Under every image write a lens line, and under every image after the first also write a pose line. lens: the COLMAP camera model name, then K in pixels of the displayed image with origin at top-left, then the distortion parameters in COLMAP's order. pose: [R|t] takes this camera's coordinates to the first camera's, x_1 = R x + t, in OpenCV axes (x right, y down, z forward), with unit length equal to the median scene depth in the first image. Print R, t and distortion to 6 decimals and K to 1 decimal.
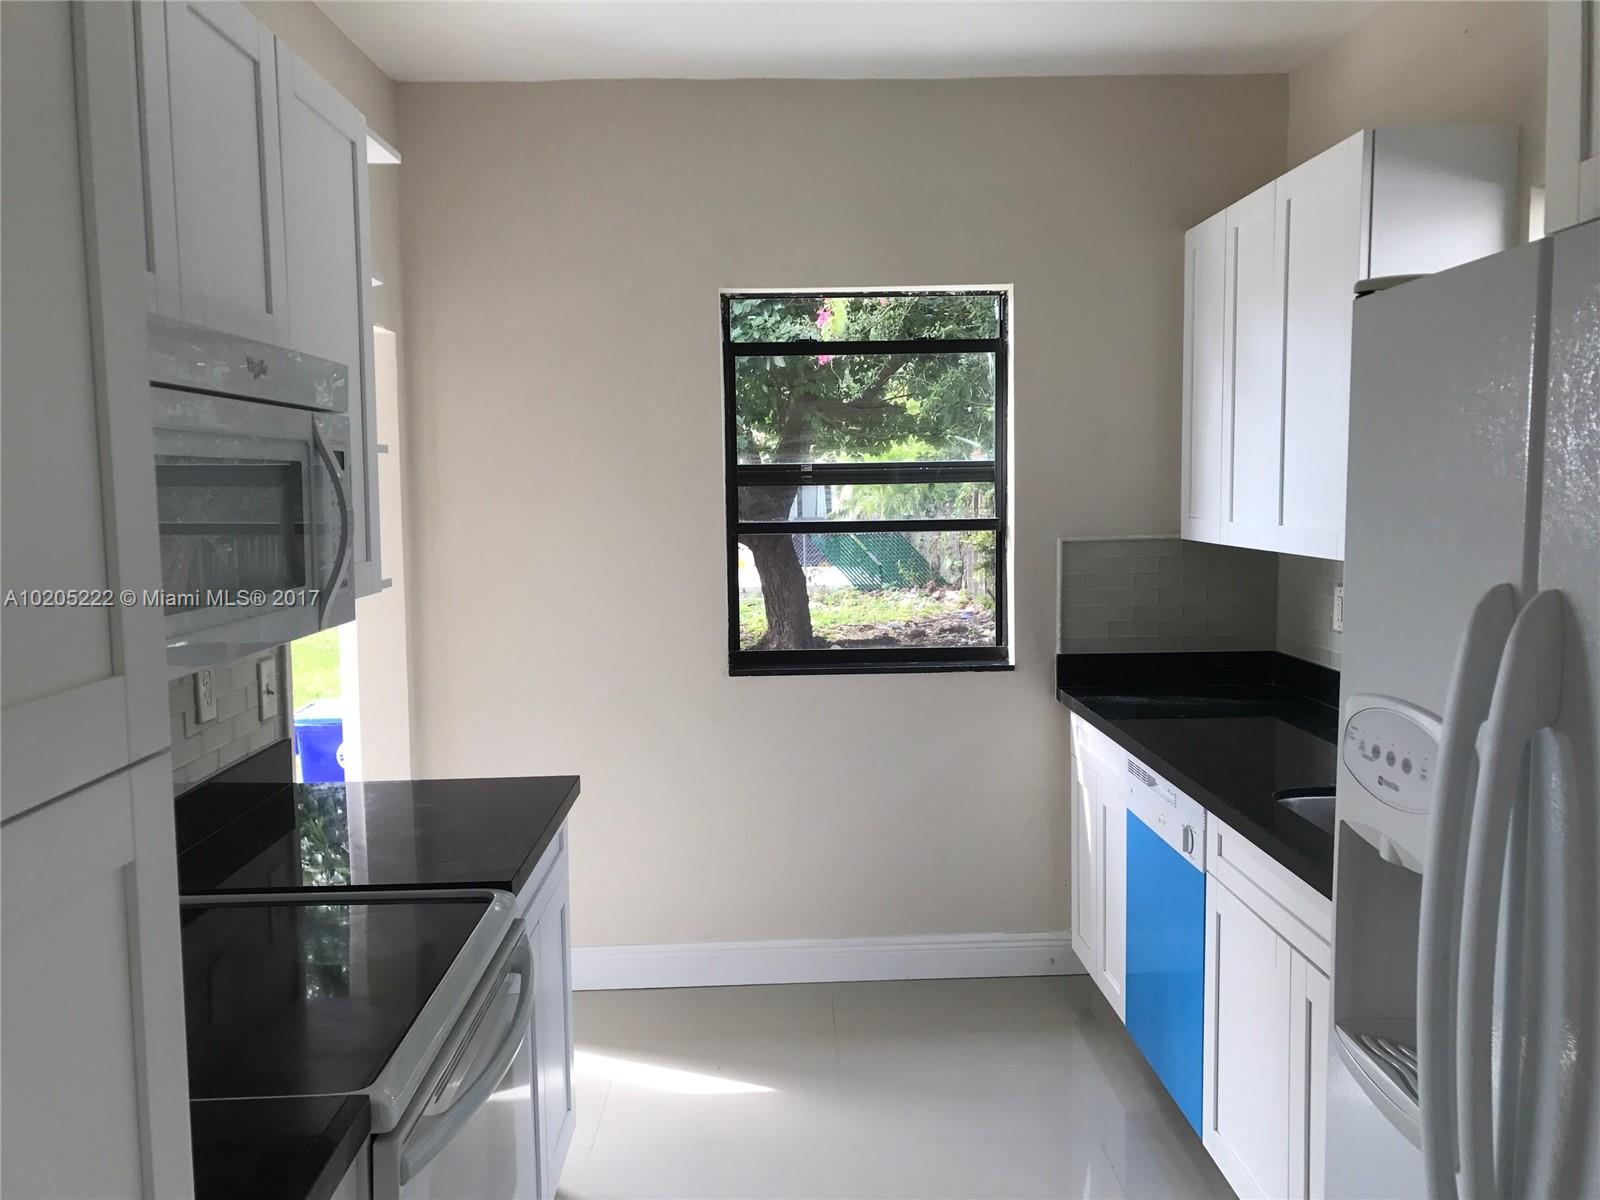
lens RADIAL K [[1316.1, 0, 800.2], [0, 1316.1, 600.2], [0, 0, 1]] dist [0.050341, 0.002976]
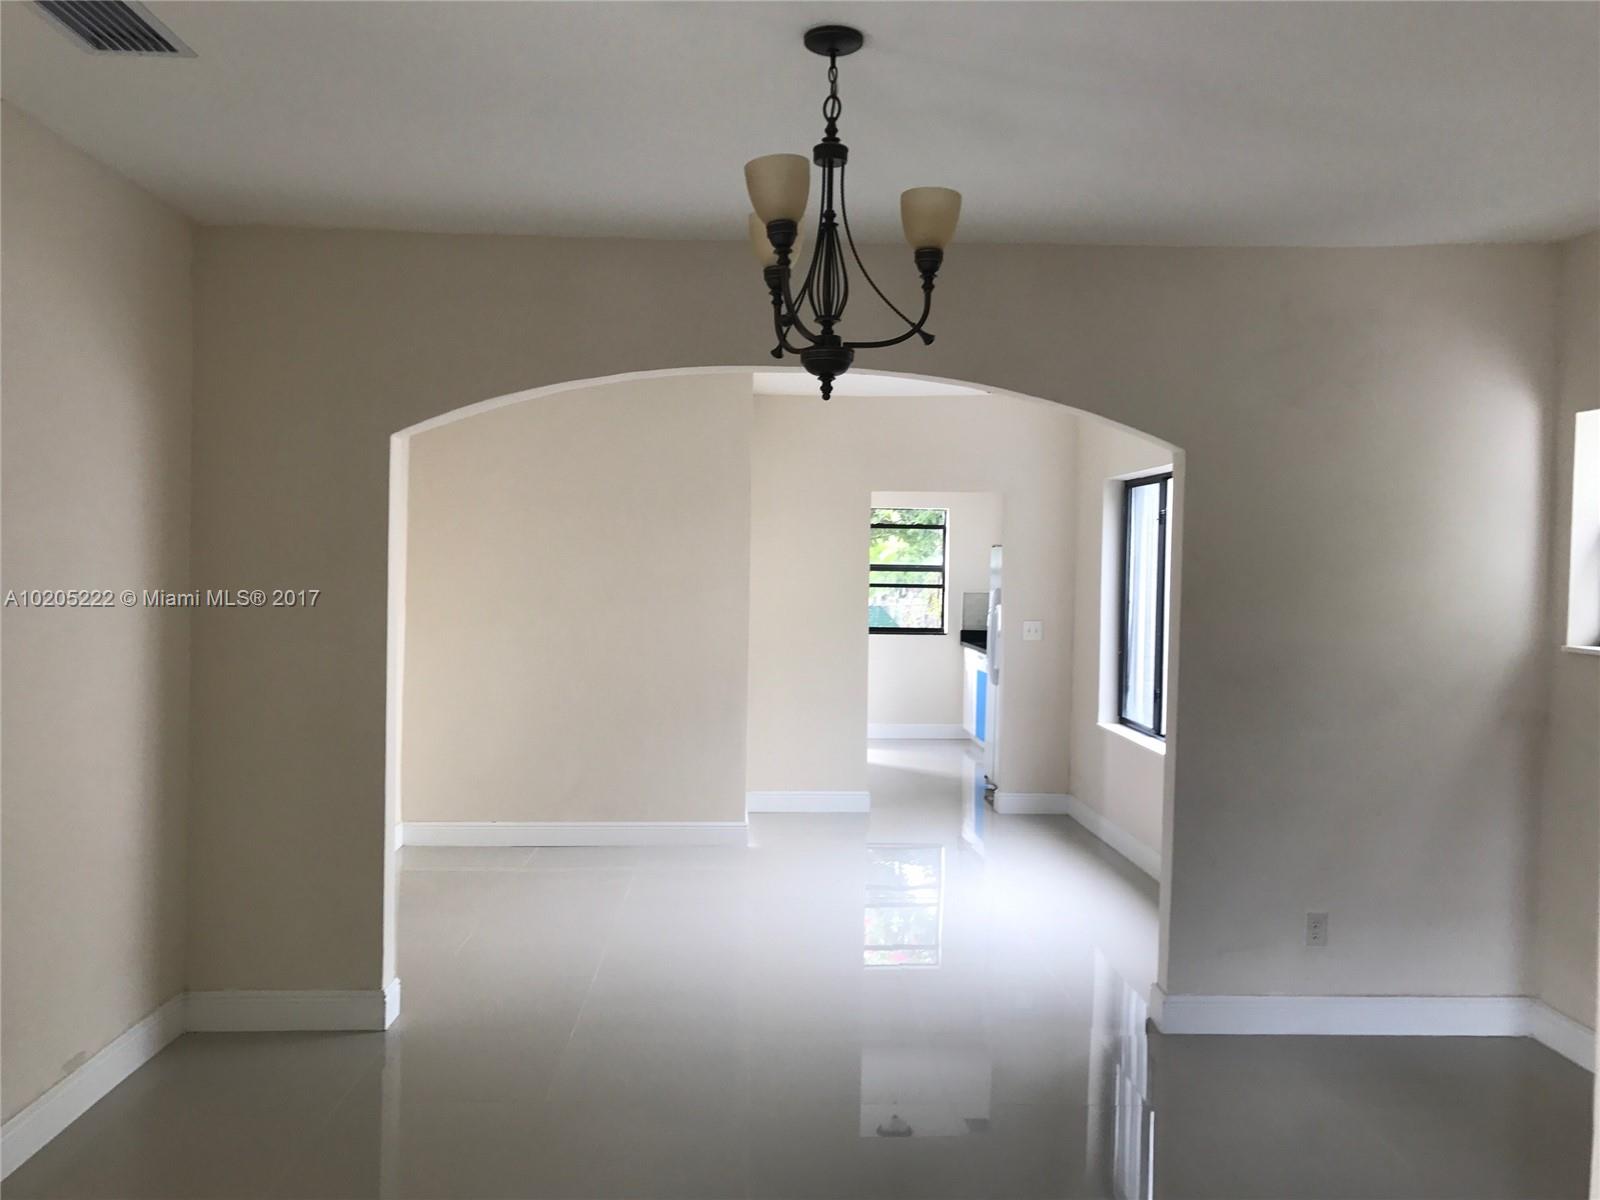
lens RADIAL K [[1316.1, 0, 799.7], [0, 1316.1, 598.1], [0, 0, 1]] dist [0.050341, 0.002976]
pose [[0.998544, 0.026466, 0.047015, -0.313500], [-0.023904, 0.998242, -0.054240, 0.138764], [-0.048368, 0.053038, 0.997420, -1.959762]]
